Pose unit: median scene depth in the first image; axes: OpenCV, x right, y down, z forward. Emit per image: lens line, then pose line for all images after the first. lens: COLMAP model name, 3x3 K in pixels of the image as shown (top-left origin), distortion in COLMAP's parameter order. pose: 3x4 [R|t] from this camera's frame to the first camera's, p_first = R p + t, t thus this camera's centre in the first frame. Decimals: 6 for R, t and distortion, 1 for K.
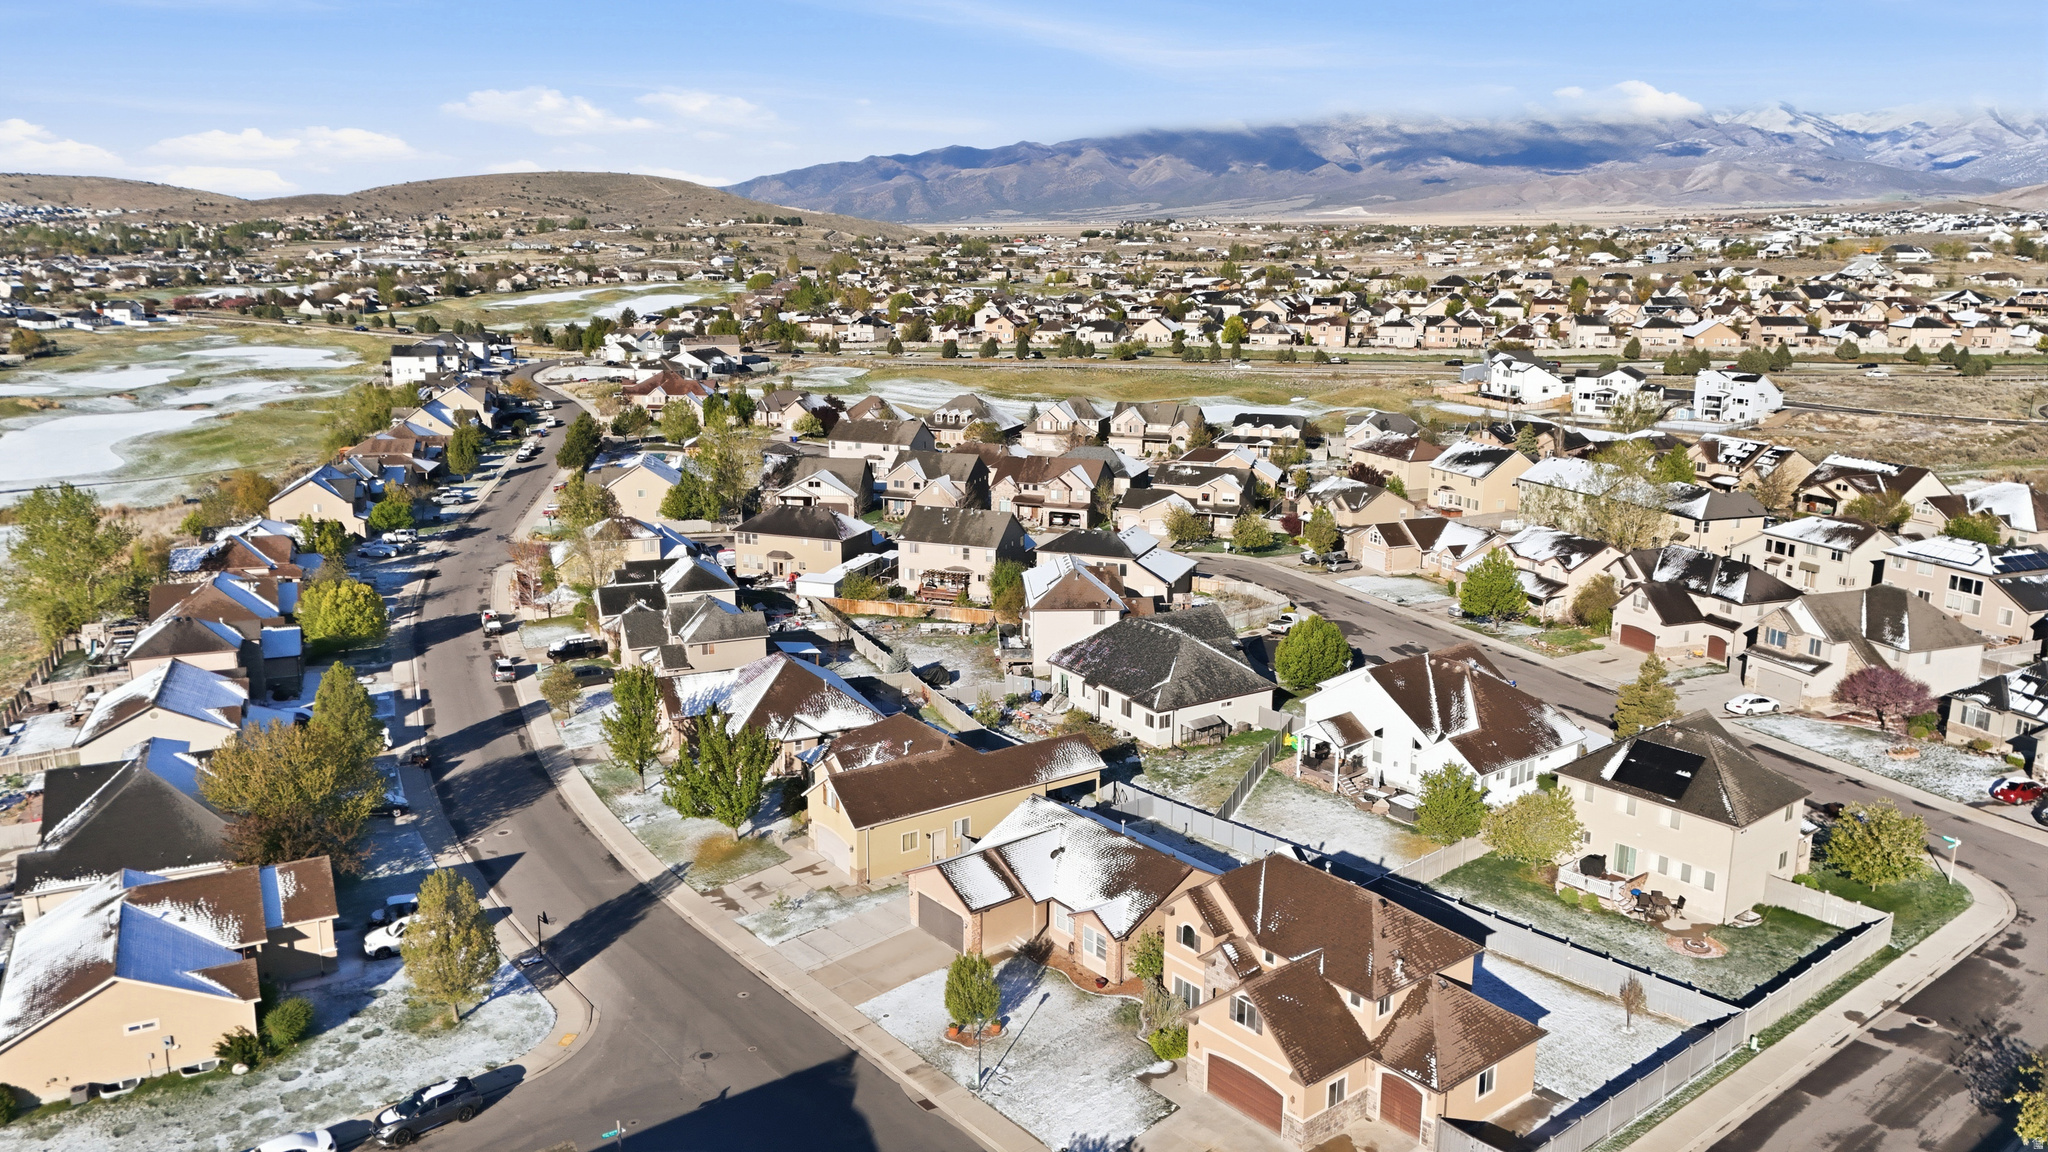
lens RADIAL K [[1510.4, 0, 1022.5], [0, 1510.4, 576.4], [0, 0, 1]] dist [0.064719, -0.039928]
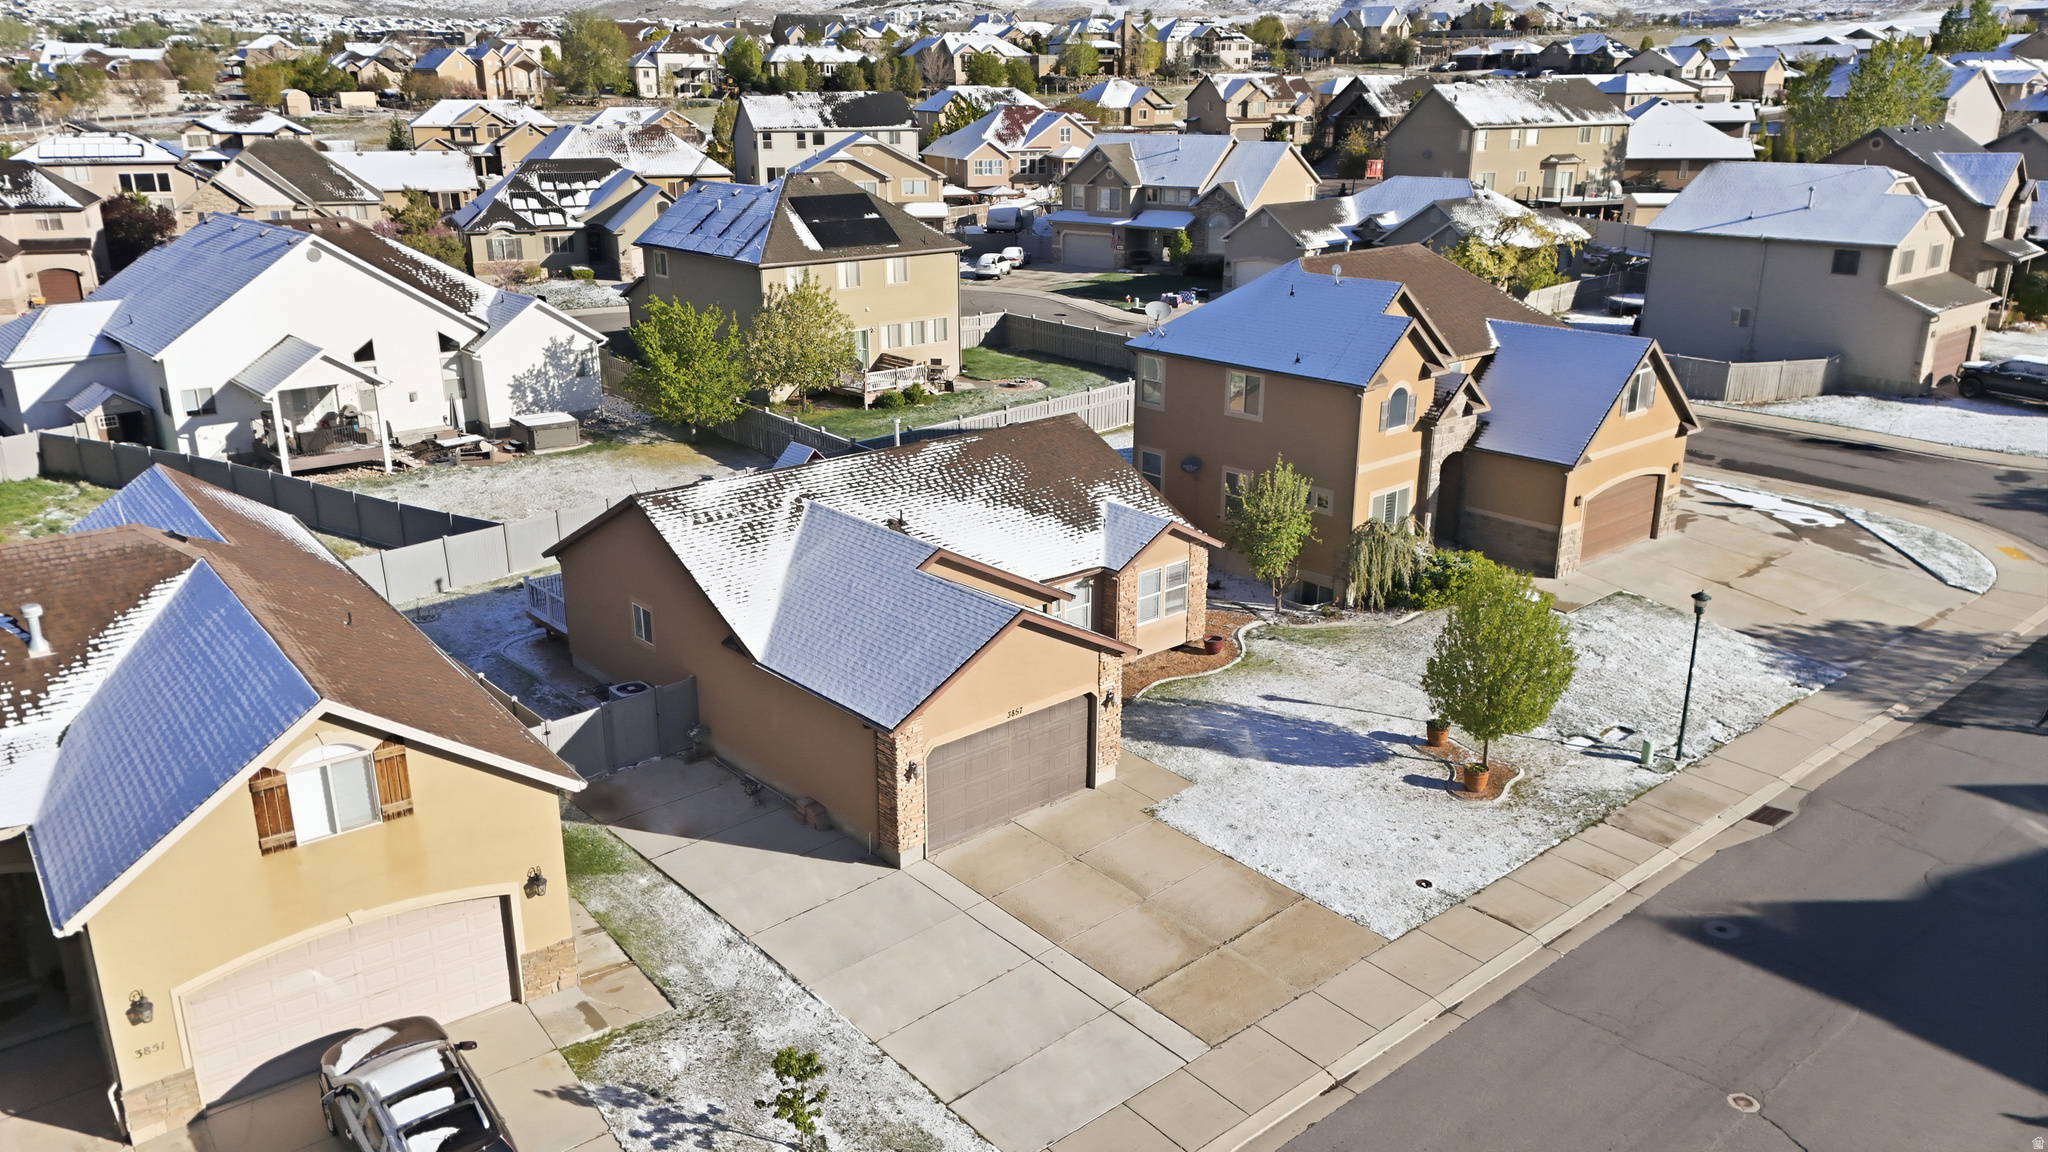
lens RADIAL K [[1510.4, 0, 1024.2], [0, 1510.4, 573.8], [0, 0, 1]] dist [0.064719, -0.039928]
pose [[-0.042774, -0.315186, 0.948065, -0.365964], [0.226477, 0.921173, 0.316464, 0.069855], [-0.973077, 0.228252, 0.031980, 0.940931]]
